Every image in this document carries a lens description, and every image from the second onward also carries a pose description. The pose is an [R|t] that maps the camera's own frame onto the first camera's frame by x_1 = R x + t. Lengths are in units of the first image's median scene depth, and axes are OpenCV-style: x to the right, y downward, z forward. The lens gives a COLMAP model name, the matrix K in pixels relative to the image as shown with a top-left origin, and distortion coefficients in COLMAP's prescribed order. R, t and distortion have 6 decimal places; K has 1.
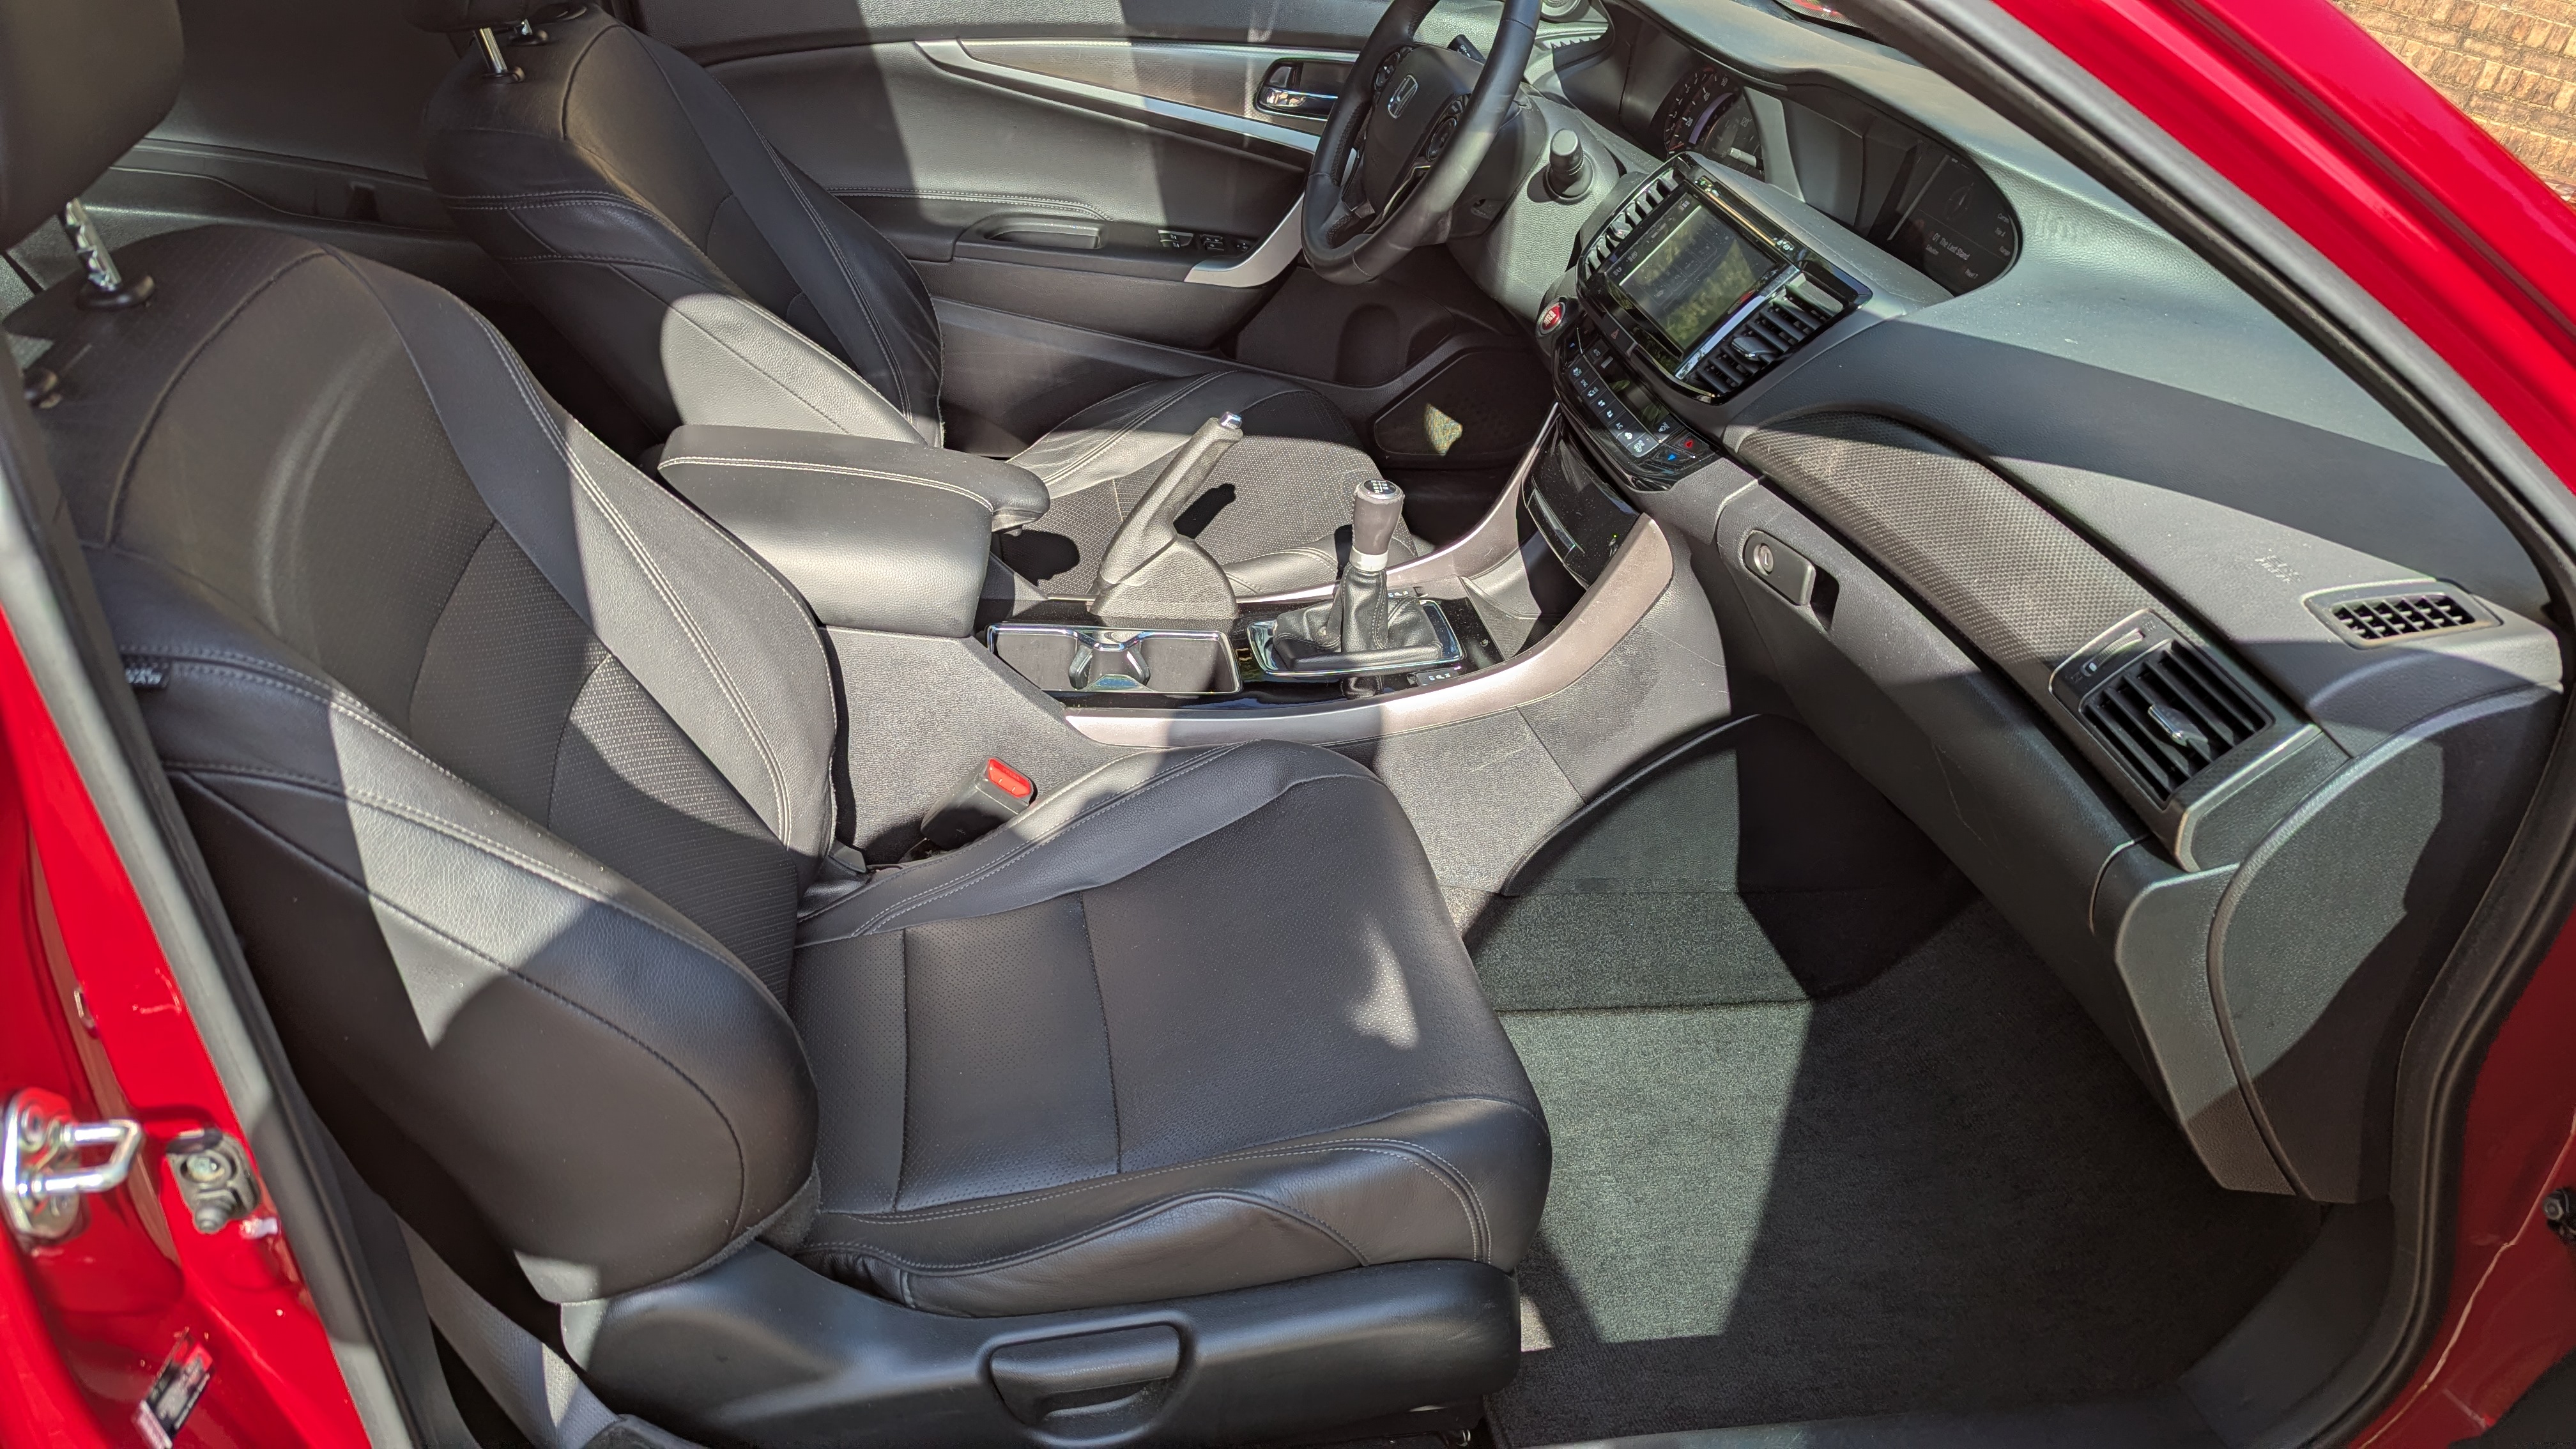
lens RADIAL K [[1839.2, 0, 1281.5], [0, 1839.2, 726.3], [0, 0, 1]] dist [0.042985, -0.038821]
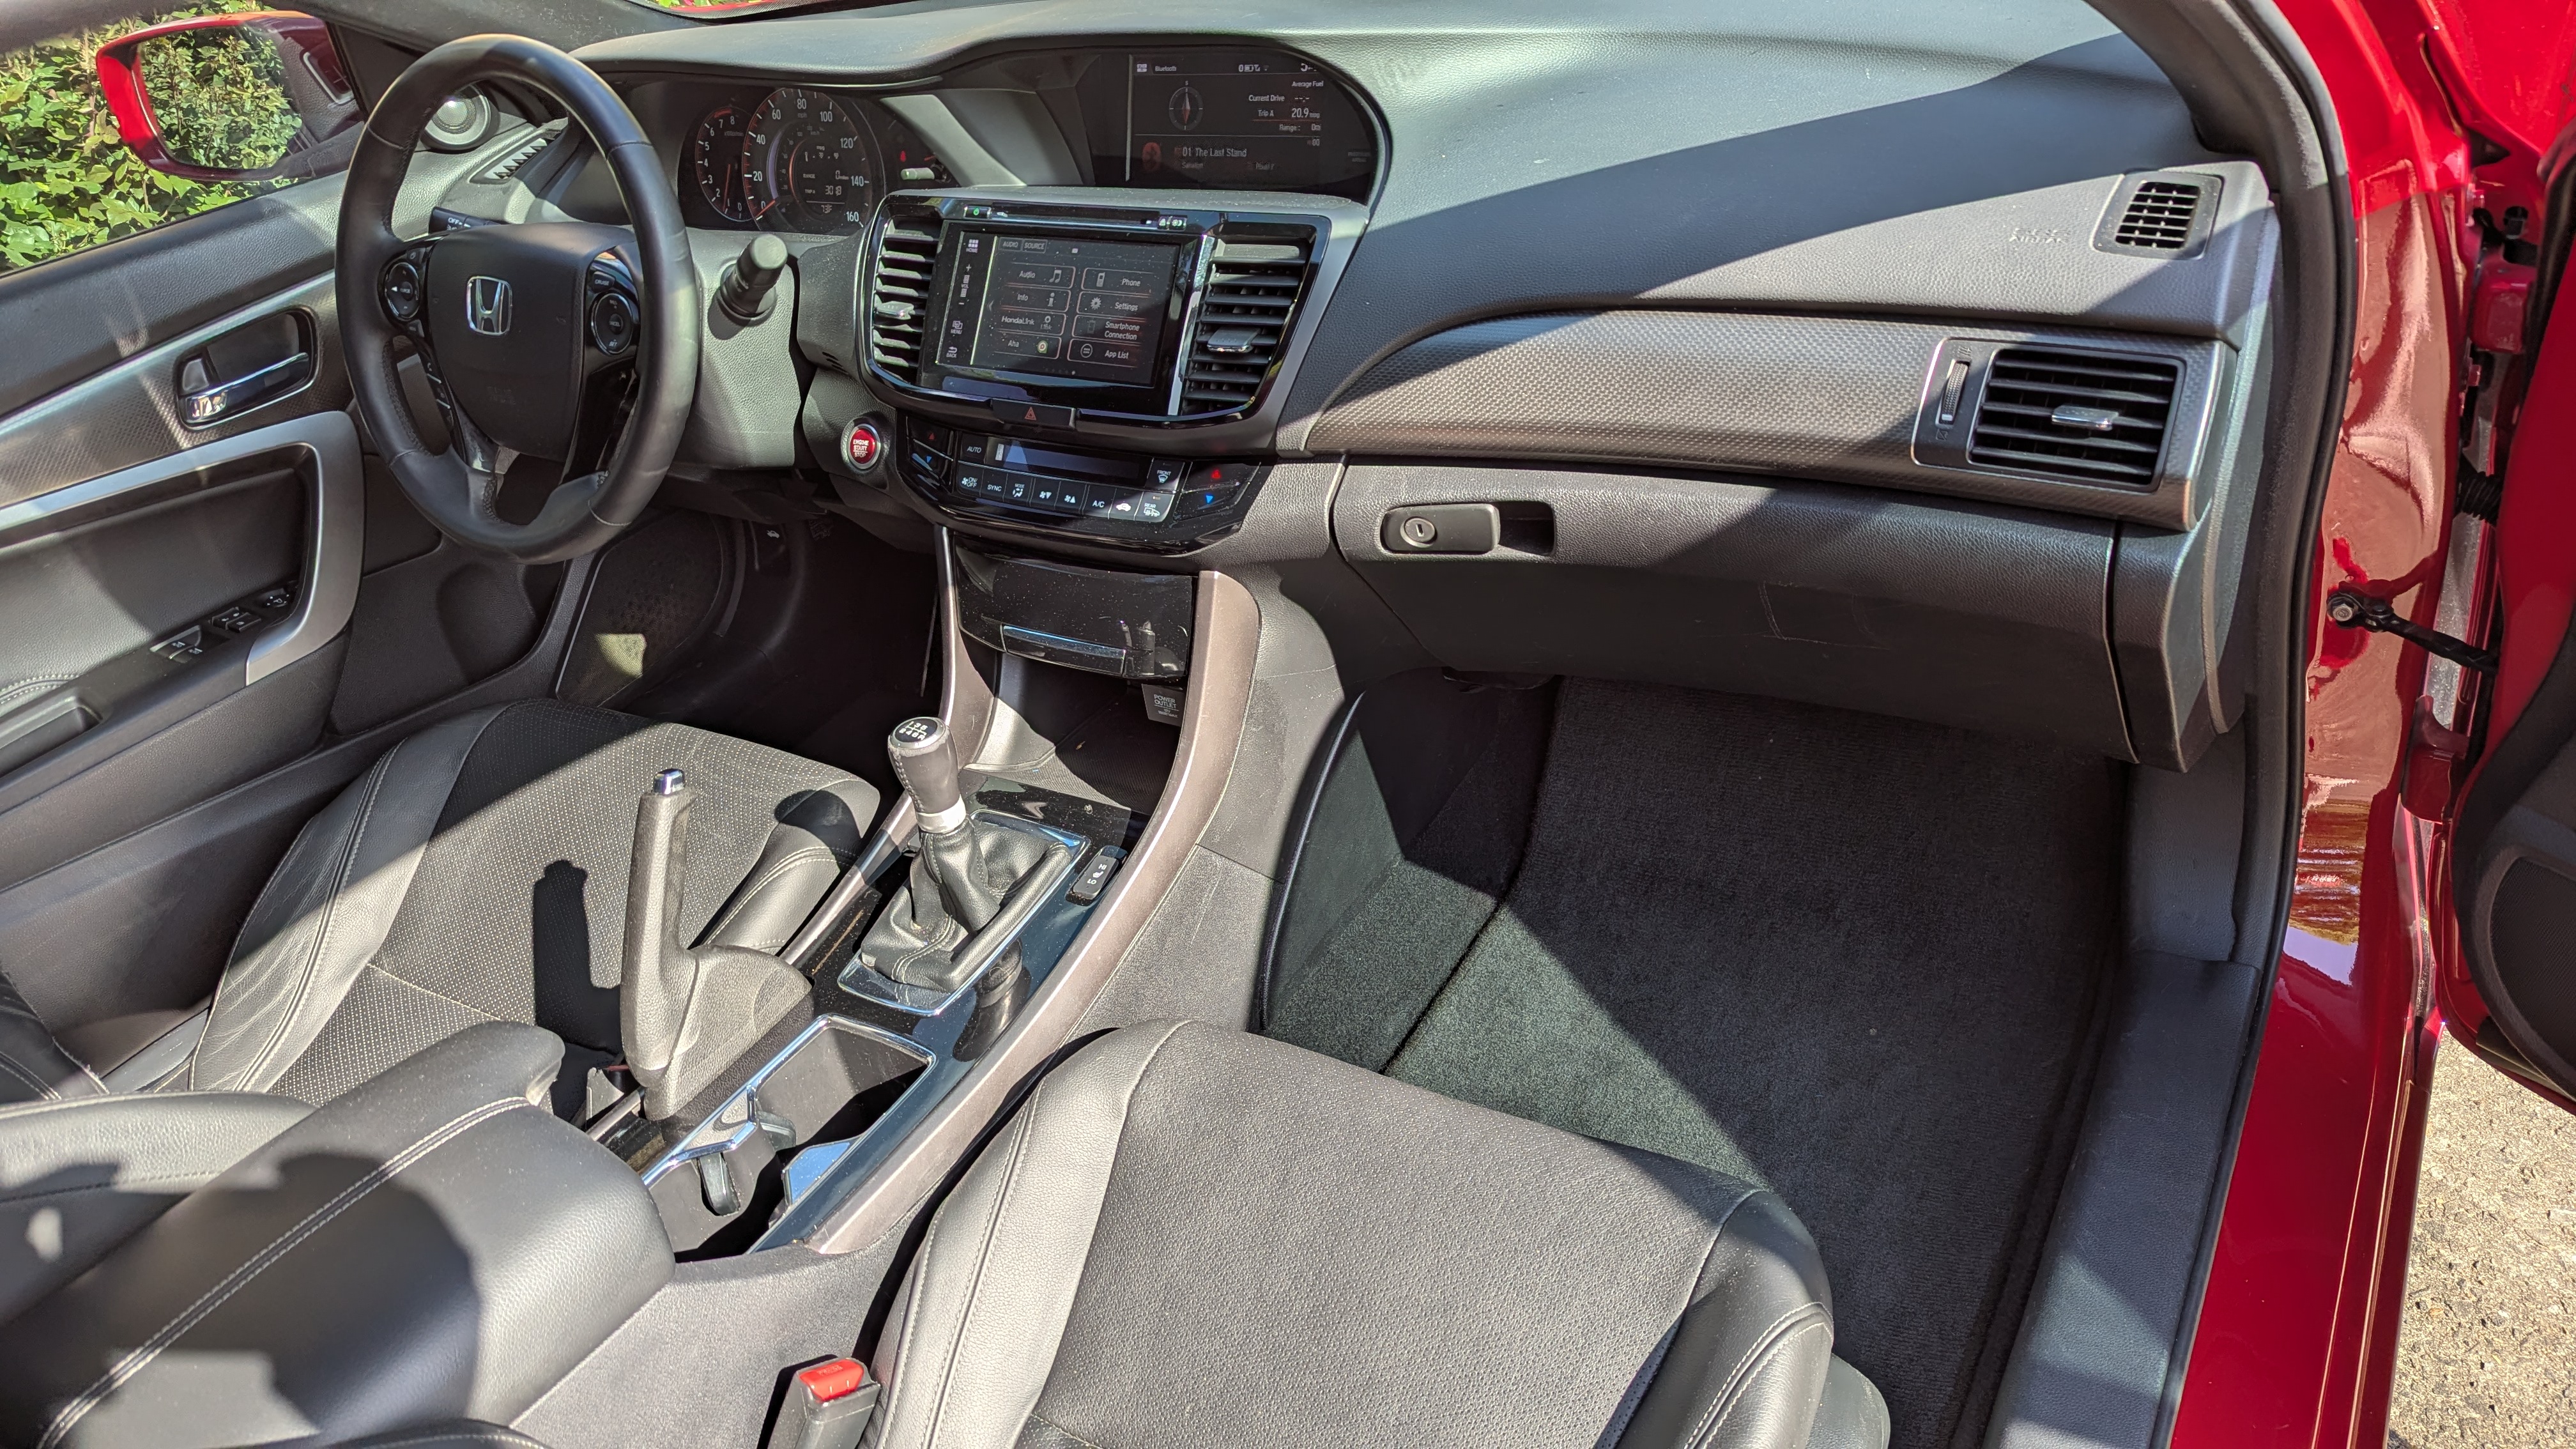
lens RADIAL K [[1839.2, 0, 1286.0], [0, 1839.2, 728.5], [0, 0, 1]] dist [0.042985, -0.038821]
pose [[0.634604, -0.585038, 0.504983, -0.229596], [0.574507, 0.794167, 0.198093, -0.189468], [-0.516933, 0.164406, 0.840090, 0.265834]]
